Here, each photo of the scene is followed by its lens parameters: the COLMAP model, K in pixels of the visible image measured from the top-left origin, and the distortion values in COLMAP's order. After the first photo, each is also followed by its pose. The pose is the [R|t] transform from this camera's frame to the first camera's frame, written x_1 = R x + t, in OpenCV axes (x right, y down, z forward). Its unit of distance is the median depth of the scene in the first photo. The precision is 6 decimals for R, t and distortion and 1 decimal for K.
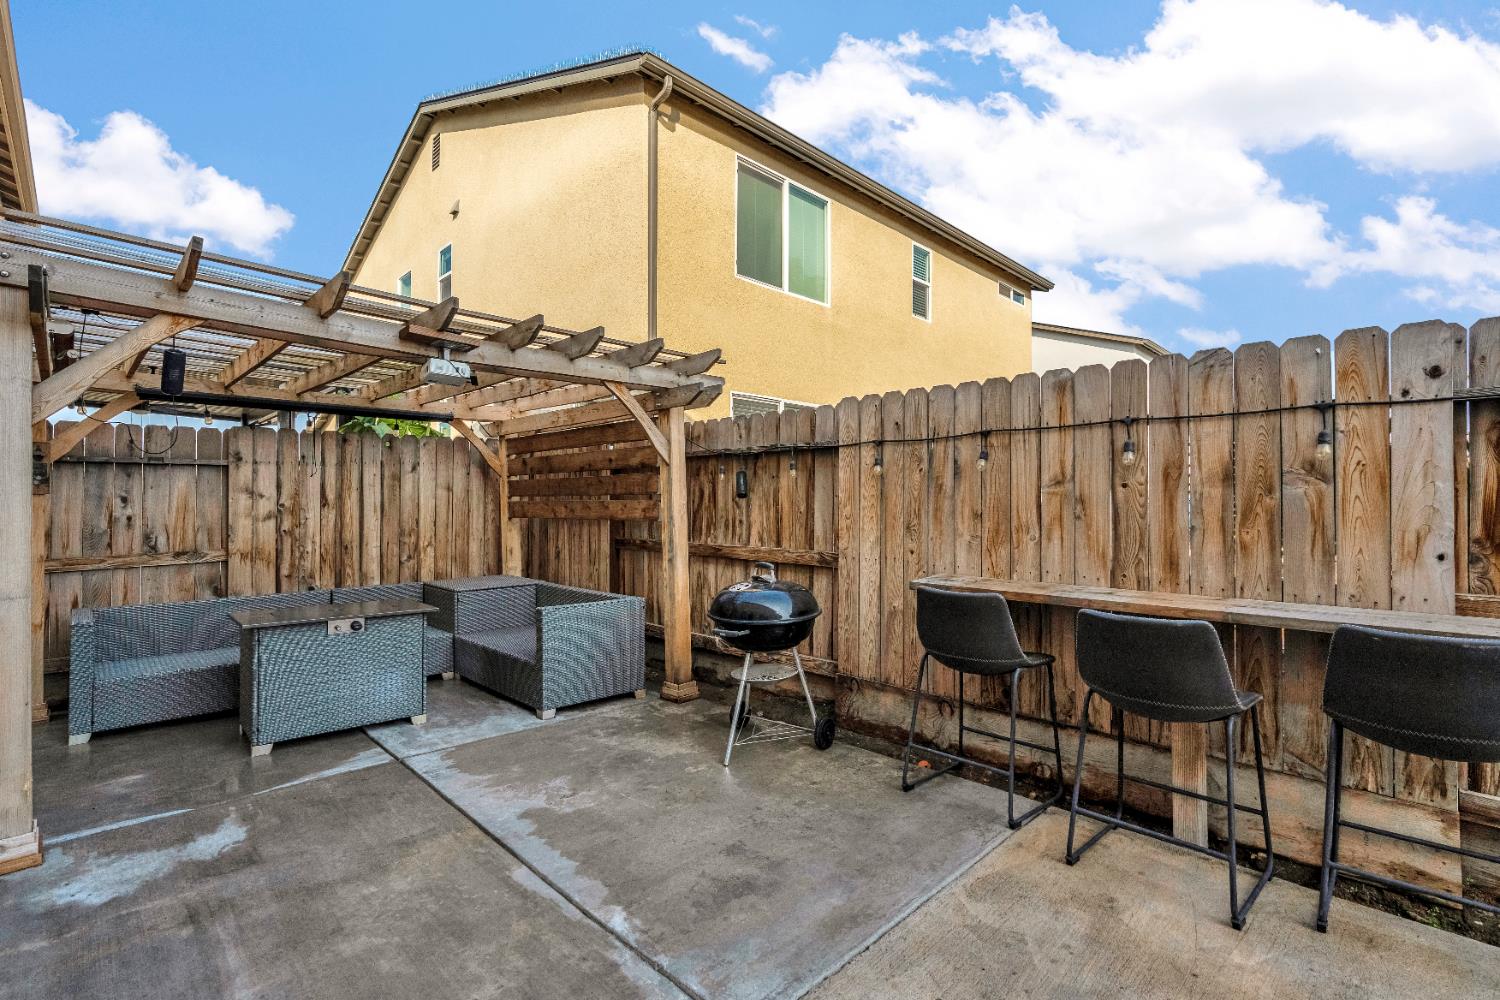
lens RADIAL K [[675.6, 0, 750.9], [0, 675.6, 497.6], [0, 0, 1]] dist [-0.001660, -0.000171]
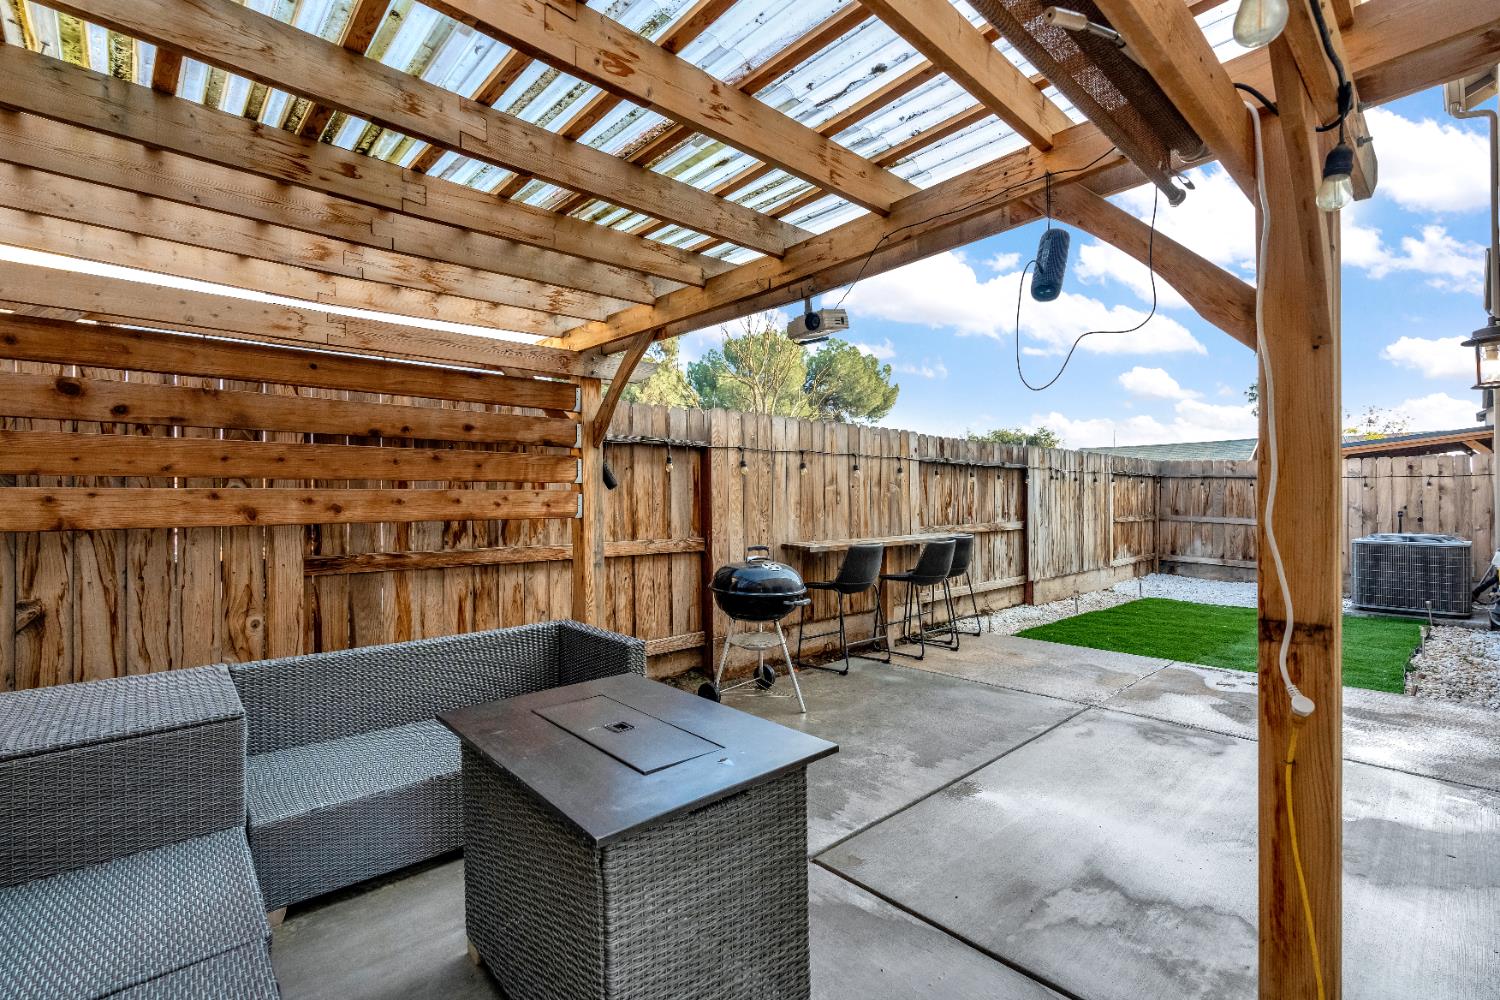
lens RADIAL K [[675.6, 0, 750.9], [0, 675.6, 497.6], [0, 0, 1]] dist [-0.001660, -0.000171]
pose [[0.039680, -0.004681, 0.999201, -0.822824], [-0.014009, 0.999888, 0.005241, 0.003965], [-0.999114, -0.014206, 0.039610, 0.692892]]
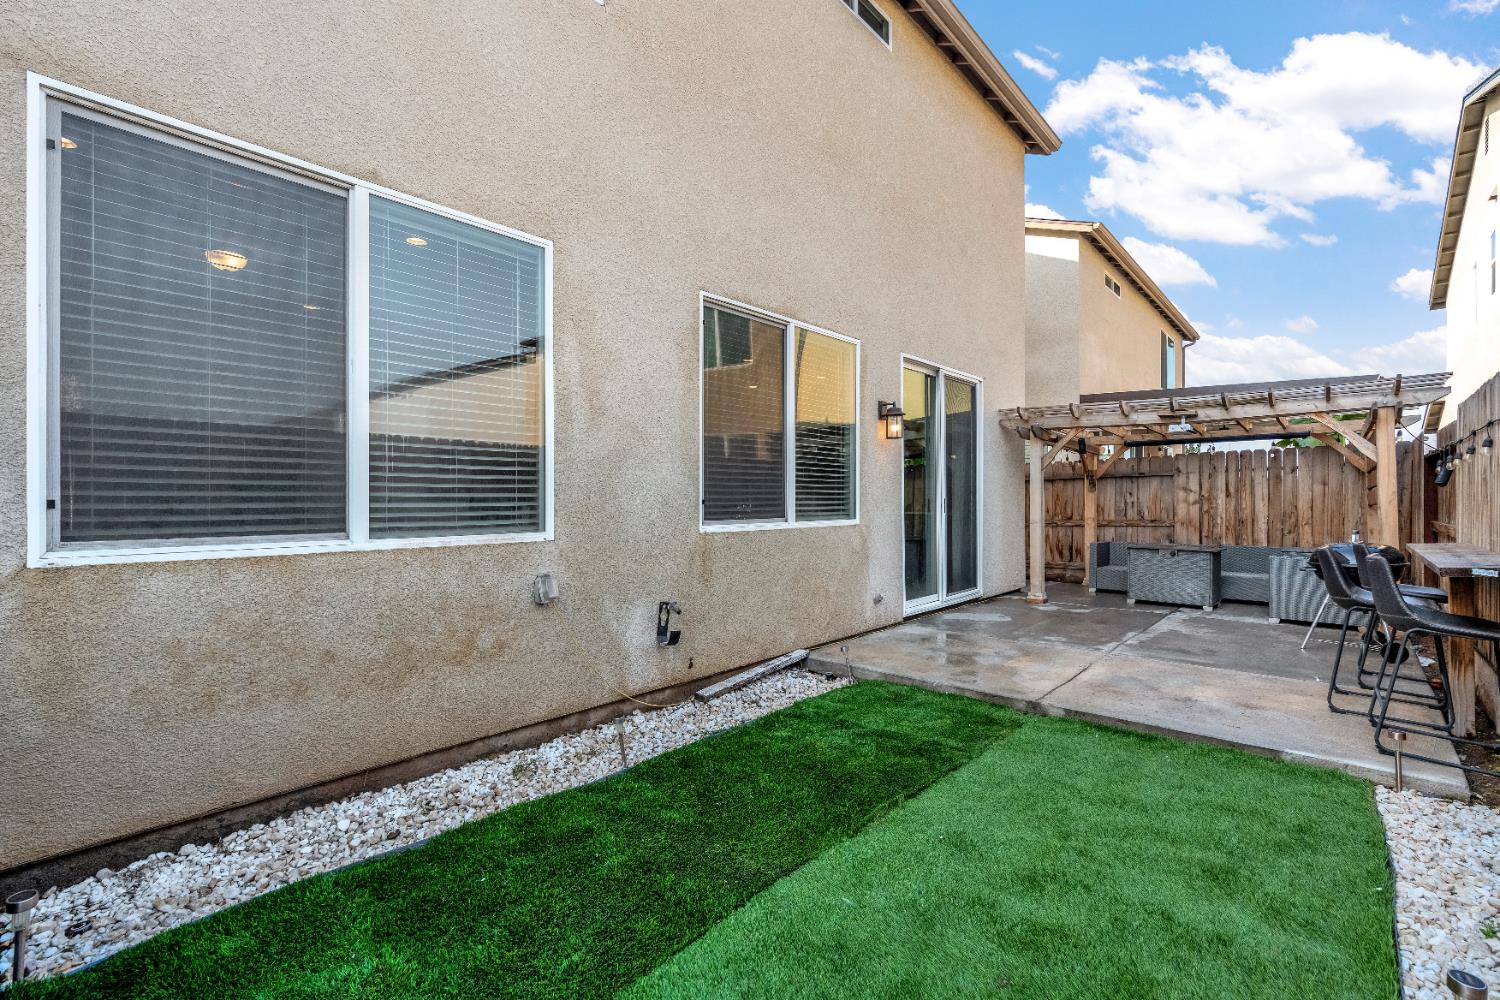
lens RADIAL K [[675.6, 0, 750.9], [0, 675.6, 497.6], [0, 0, 1]] dist [-0.001660, -0.000171]
pose [[0.069038, -0.007659, -0.997585, 1.078174], [0.007416, 0.999947, -0.007163, 0.021091], [0.997586, -0.006904, 0.069092, -0.324953]]
